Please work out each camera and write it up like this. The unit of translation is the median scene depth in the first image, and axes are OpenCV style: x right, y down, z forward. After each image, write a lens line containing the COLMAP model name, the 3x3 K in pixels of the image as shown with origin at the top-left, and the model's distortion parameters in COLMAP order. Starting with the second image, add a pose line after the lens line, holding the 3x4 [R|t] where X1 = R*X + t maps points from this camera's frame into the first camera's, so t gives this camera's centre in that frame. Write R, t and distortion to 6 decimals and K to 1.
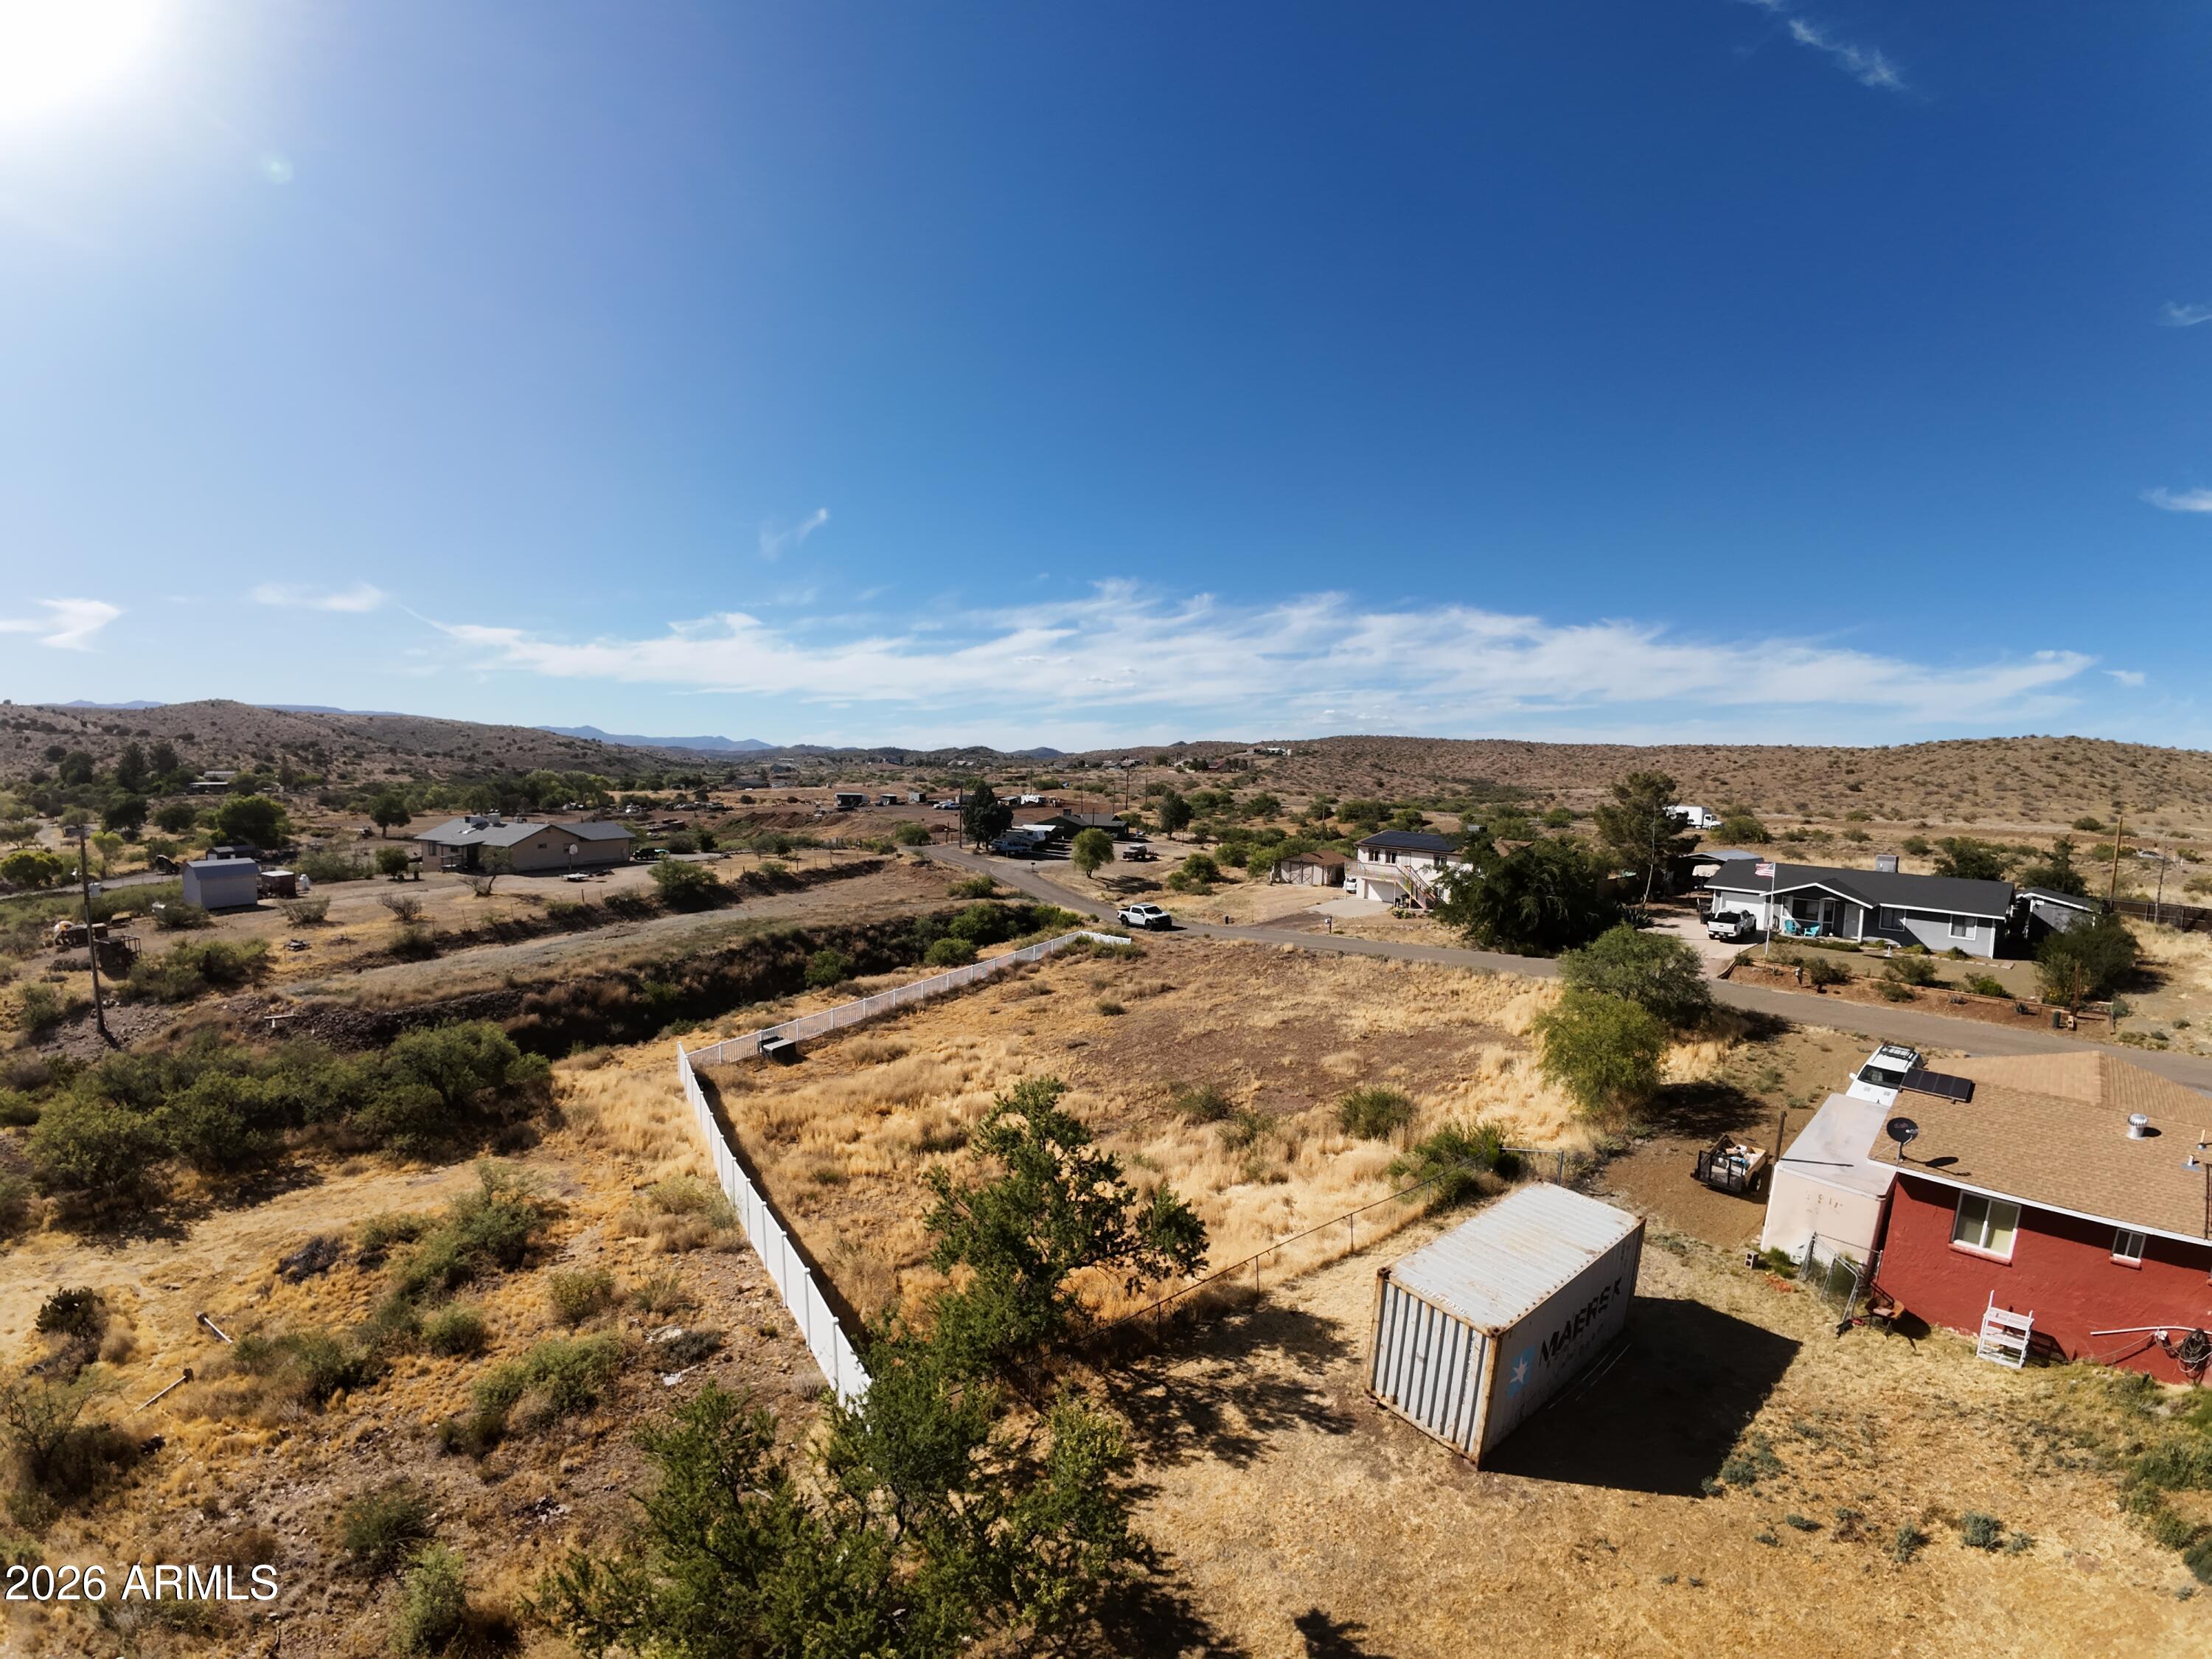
lens RADIAL K [[883.6, 0, 1102.8], [0, 883.6, 825.2], [0, 0, 1]] dist [-0.129848, 0.013826]
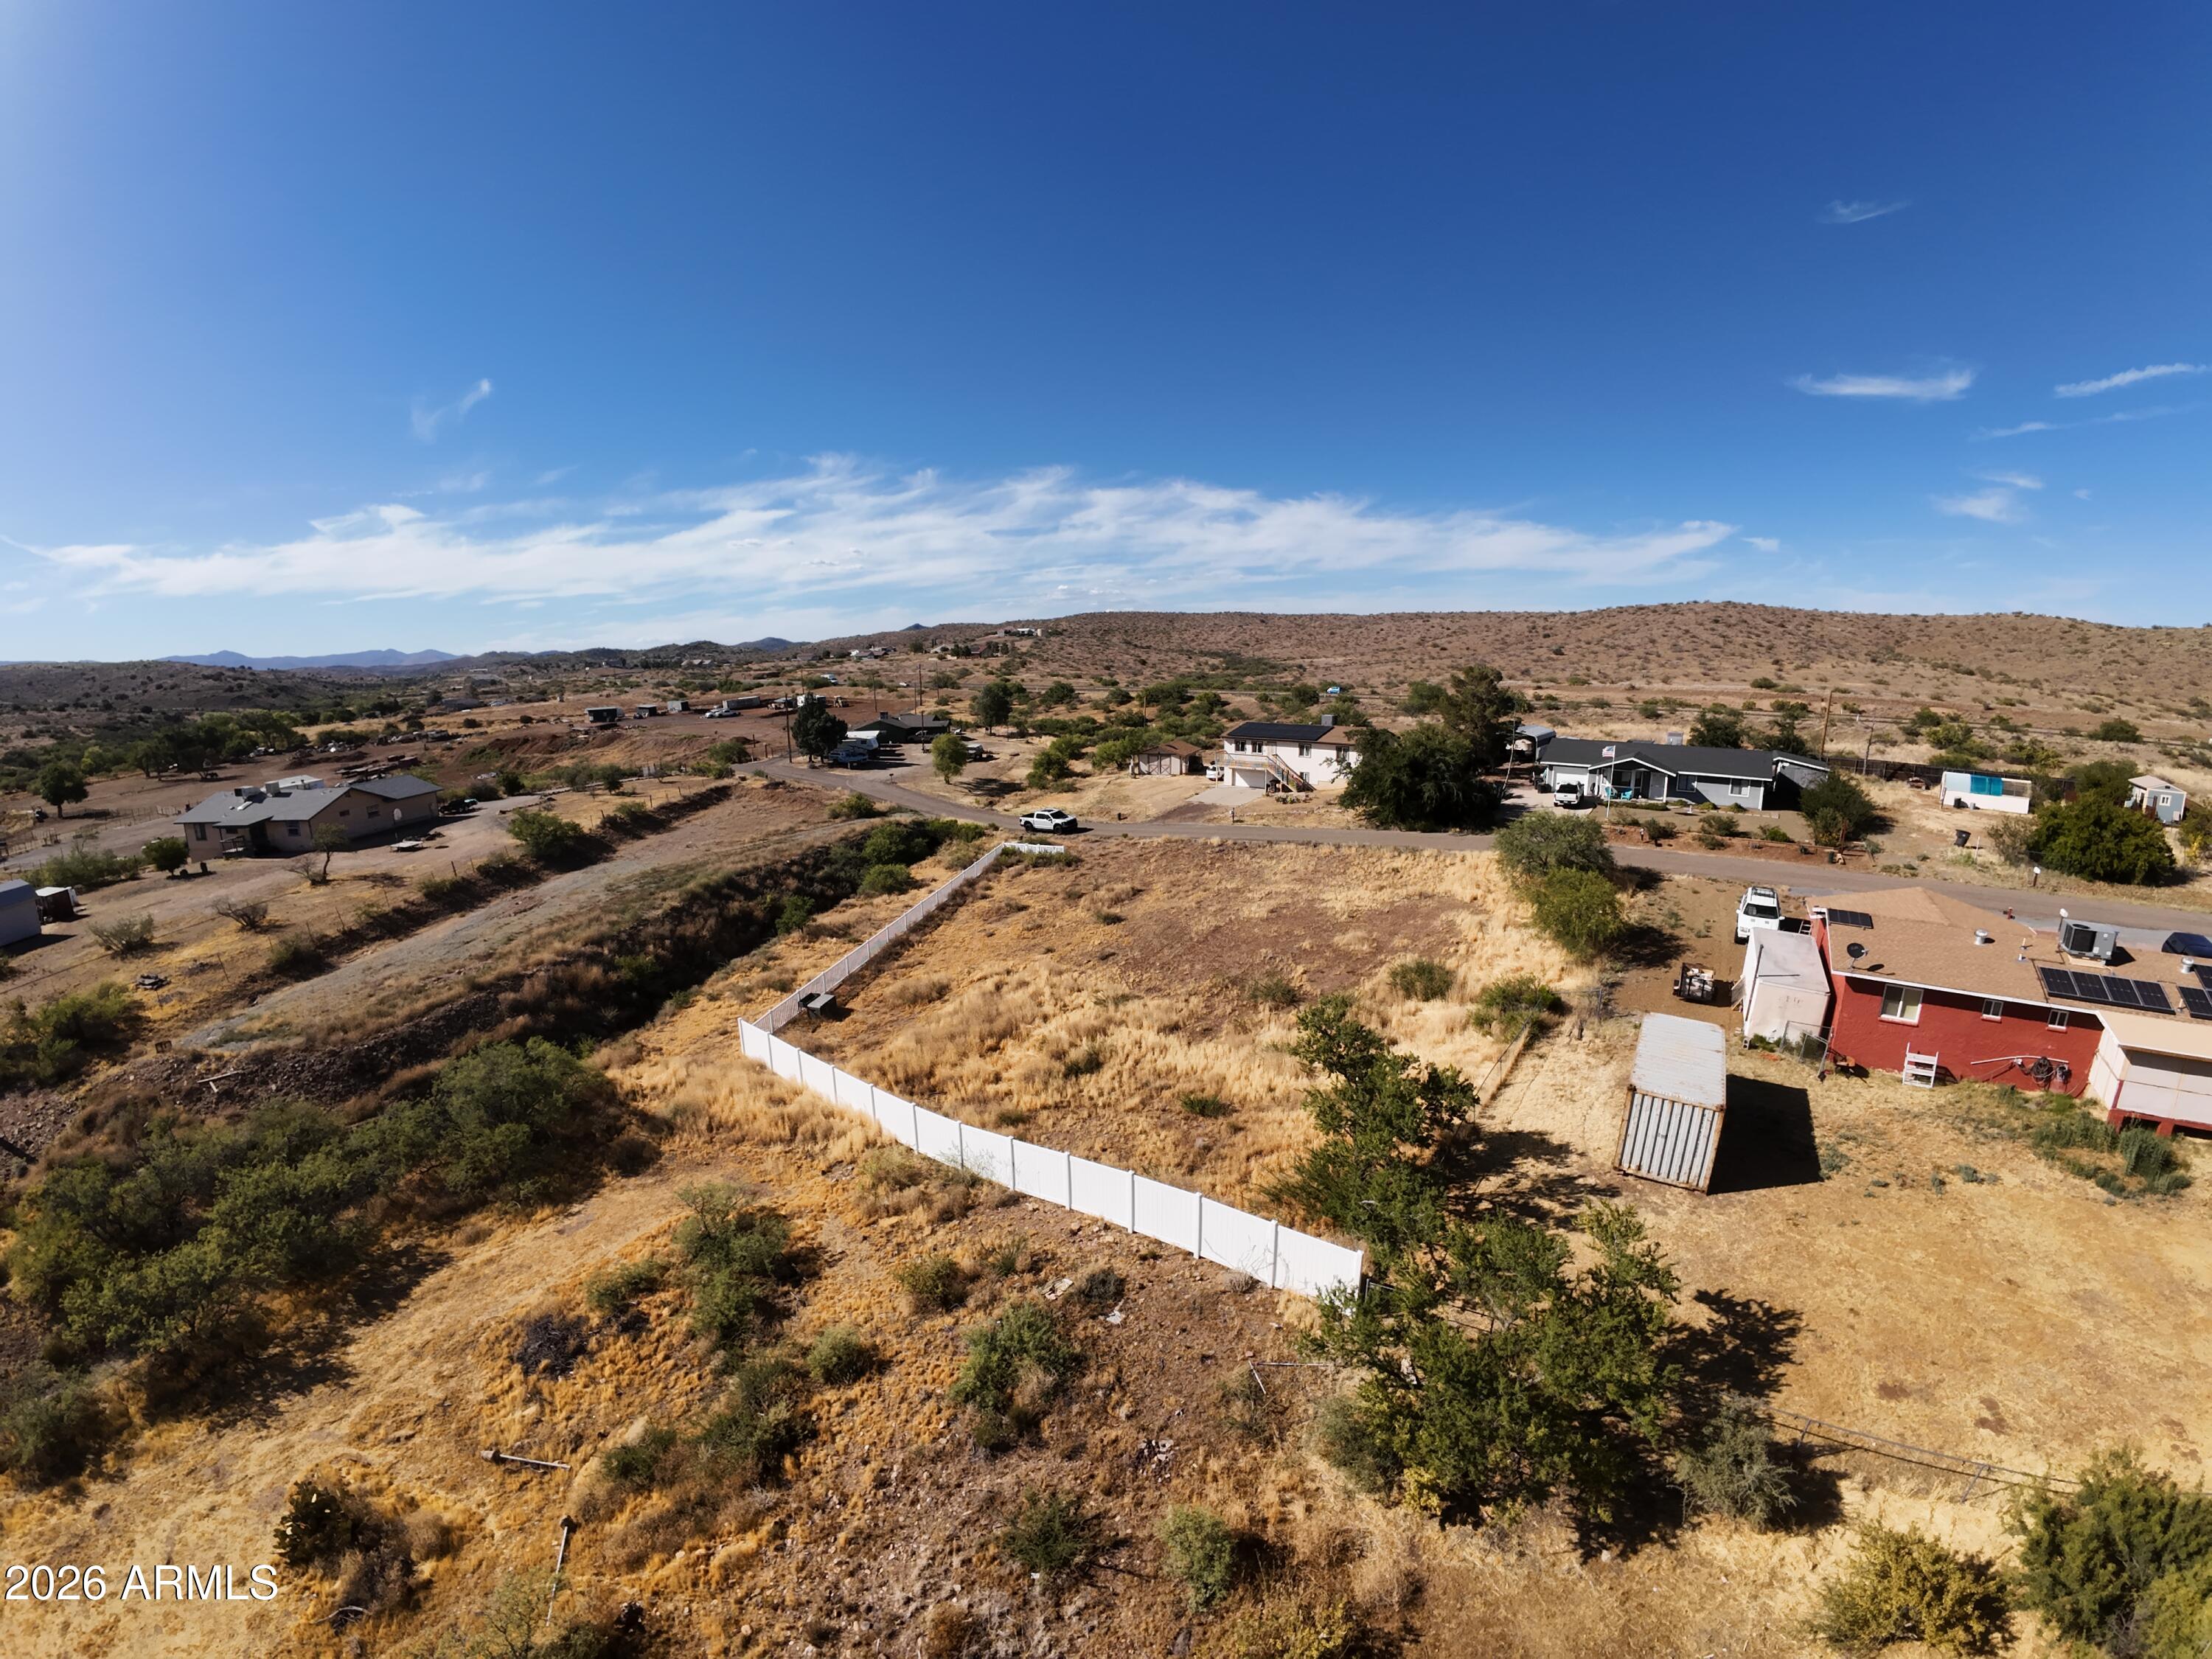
lens RADIAL K [[875.6, 0, 1103.2], [0, 875.6, 828.6], [0, 0, 1]] dist [-0.129385, 0.014157]
pose [[0.949523, -0.103645, 0.296081, -0.181141], [0.059805, 0.986340, 0.153482, -0.040093], [-0.307944, -0.128028, 0.942751, -0.007799]]
